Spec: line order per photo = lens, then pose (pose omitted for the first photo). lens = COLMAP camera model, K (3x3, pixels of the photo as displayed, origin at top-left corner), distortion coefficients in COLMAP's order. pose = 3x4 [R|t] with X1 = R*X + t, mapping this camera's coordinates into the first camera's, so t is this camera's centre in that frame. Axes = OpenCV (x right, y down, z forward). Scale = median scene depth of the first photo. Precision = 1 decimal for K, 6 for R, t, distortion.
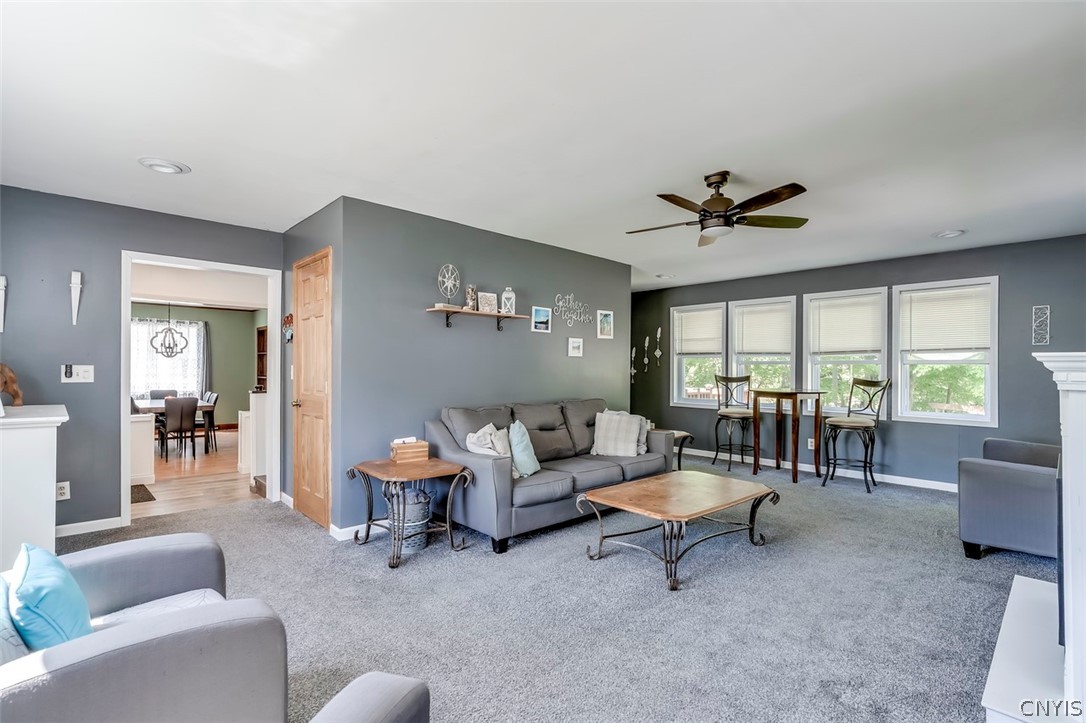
lens RADIAL K [[498.2, 0, 543.7], [0, 498.2, 366.9], [0, 0, 1]] dist [-0.011432, 0.003244]
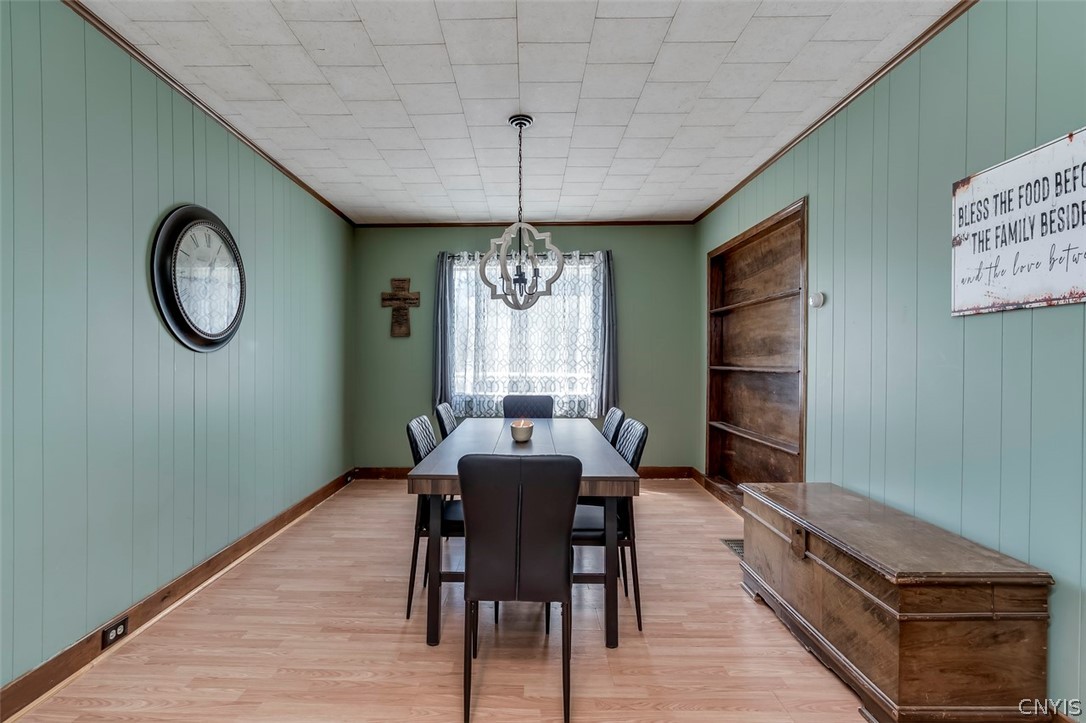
lens RADIAL K [[498.2, 0, 541.5], [0, 498.2, 363.6], [0, 0, 1]] dist [-0.011432, 0.003244]
pose [[0.746792, 0.006037, -0.665030, -0.422124], [0.001010, 0.999947, 0.010211, 0.012566], [0.665057, -0.008297, 0.746747, 0.617123]]
